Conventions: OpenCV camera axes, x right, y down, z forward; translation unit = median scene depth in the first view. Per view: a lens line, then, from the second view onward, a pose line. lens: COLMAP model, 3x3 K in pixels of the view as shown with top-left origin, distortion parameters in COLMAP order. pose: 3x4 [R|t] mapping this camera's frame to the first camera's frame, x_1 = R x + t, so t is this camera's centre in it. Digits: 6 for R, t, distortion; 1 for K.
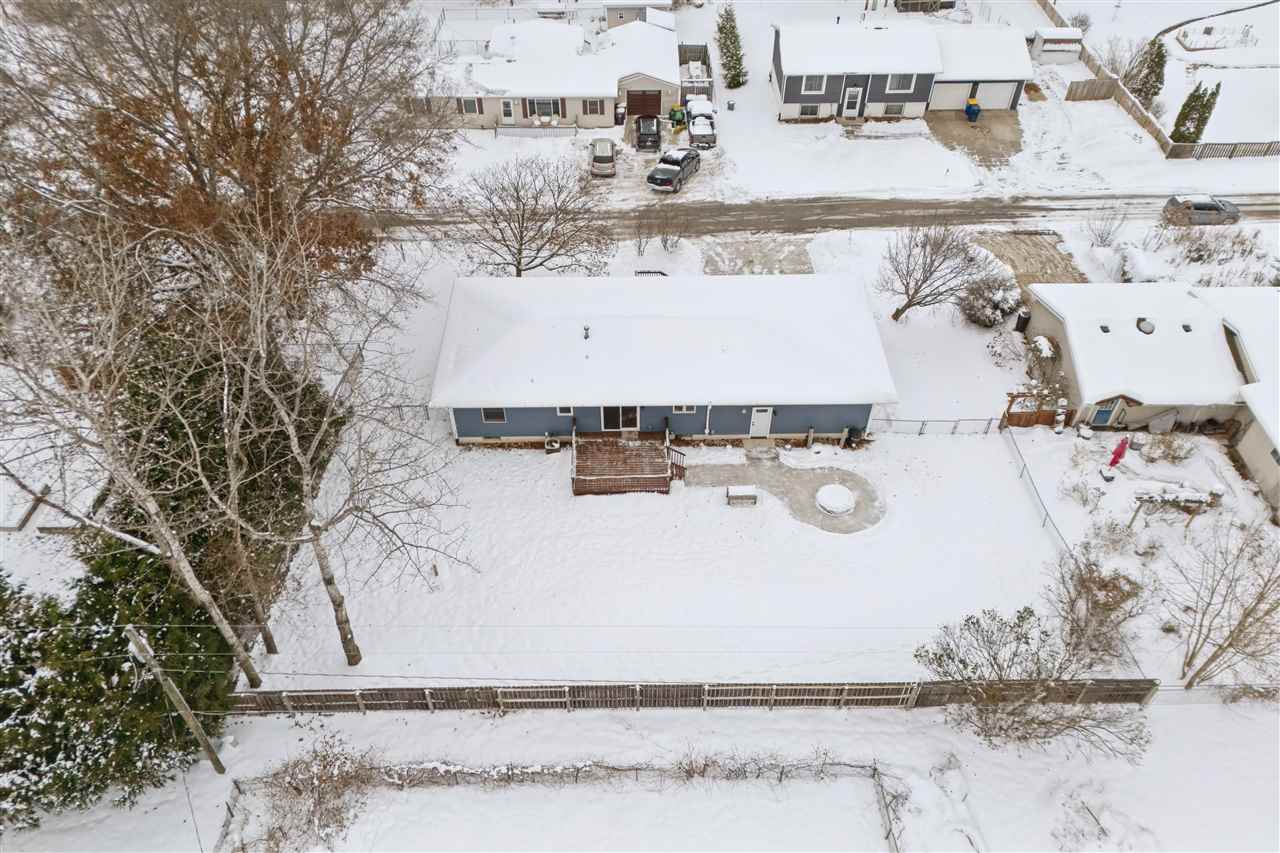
lens RADIAL K [[940.8, 0, 640.0], [0, 940.8, 426.5], [0, 0, 1]] dist [0.097344, -0.101949]
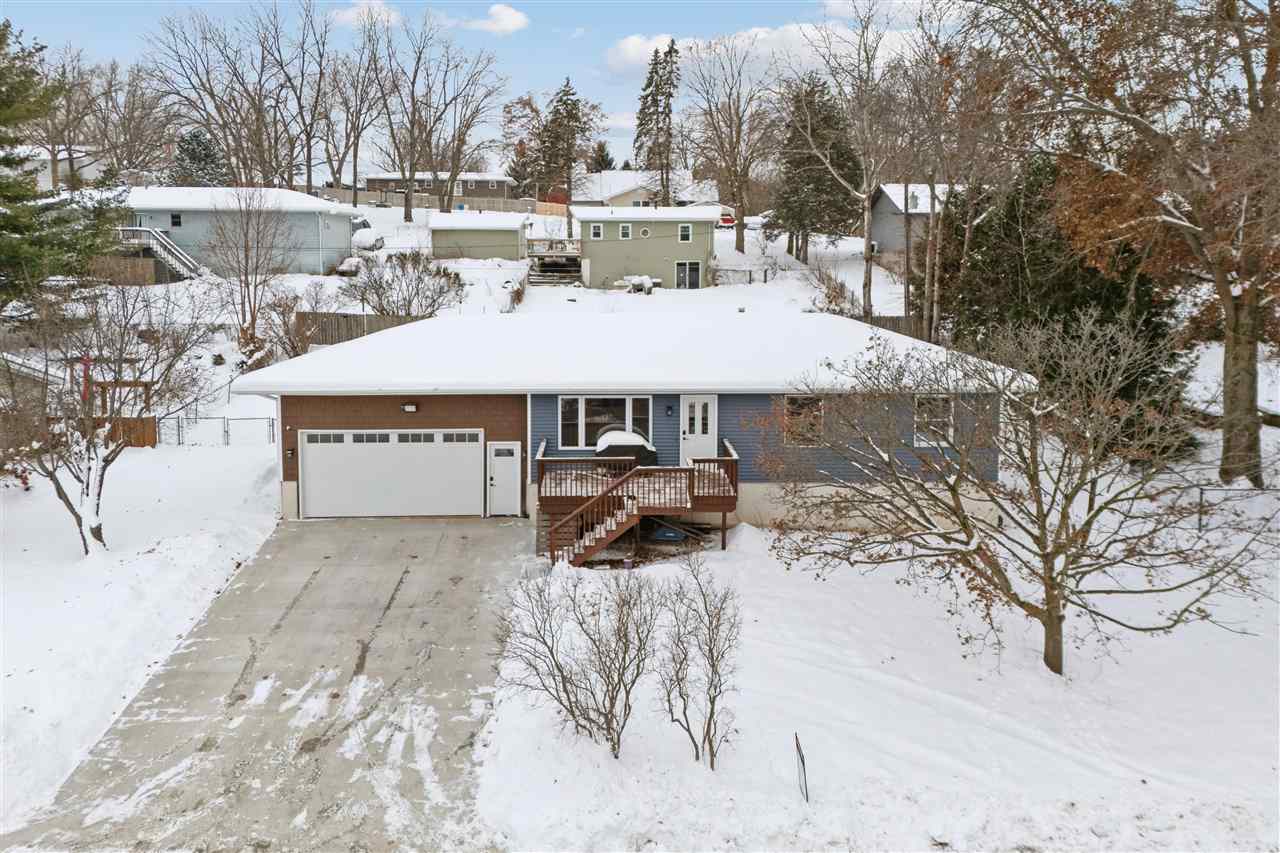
lens RADIAL K [[923.7, 0, 640.0], [0, 923.7, 426.5], [0, 0, 1]] dist [-0.005501, -0.002448]
pose [[-0.999626, 0.011933, -0.024620, 0.024514], [-0.013587, 0.564536, 0.825297, -0.439096], [0.023747, 0.825323, -0.564162, 1.039537]]
